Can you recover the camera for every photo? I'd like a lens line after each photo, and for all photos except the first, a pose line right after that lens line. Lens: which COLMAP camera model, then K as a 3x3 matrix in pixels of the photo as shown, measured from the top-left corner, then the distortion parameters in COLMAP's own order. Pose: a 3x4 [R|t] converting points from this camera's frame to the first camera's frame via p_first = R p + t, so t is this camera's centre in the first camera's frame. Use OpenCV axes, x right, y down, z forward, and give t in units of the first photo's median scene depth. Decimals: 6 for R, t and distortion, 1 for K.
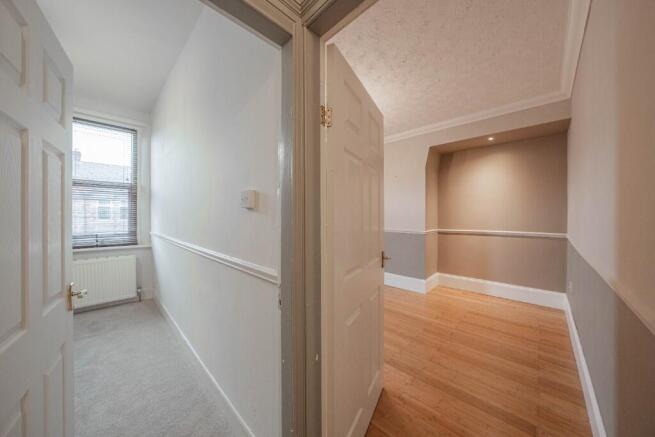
lens RADIAL K [[221.9, 0, 327.5], [0, 221.9, 218.5], [0, 0, 1]] dist [-0.011617, -0.000012]
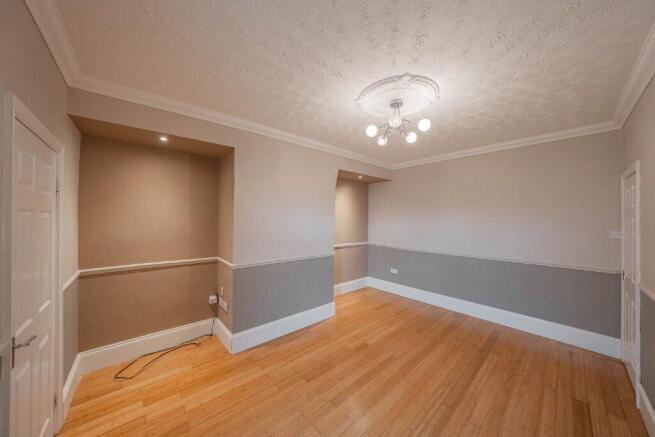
lens RADIAL K [[221.8, 0, 327.5], [0, 221.8, 218.5], [0, 0, 1]] dist [-0.022951, 0.000001]
pose [[0.072116, 0.009084, 0.997355, -0.631947], [0.005596, 0.999939, -0.009512, -0.096268], [-0.997381, 0.006267, 0.072060, 1.090374]]
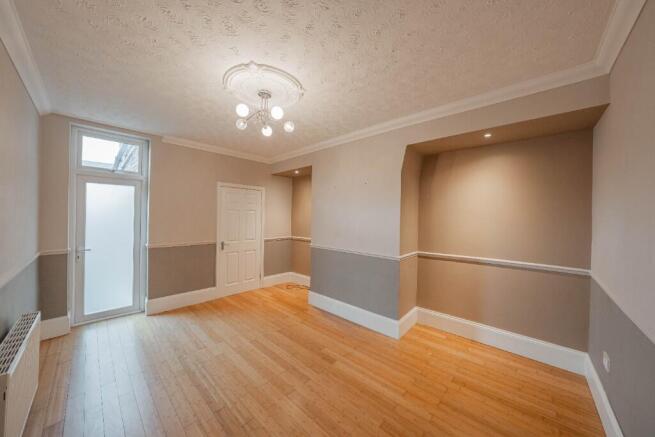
lens RADIAL K [[225.4, 0, 327.5], [0, 225.4, 218.5], [0, 0, 1]] dist [-0.000309, -0.000002]
pose [[0.999616, 0.009651, 0.025967, 0.197767], [-0.009808, 0.999934, 0.005923, -0.087428], [-0.025908, -0.006175, 0.999645, 0.265436]]
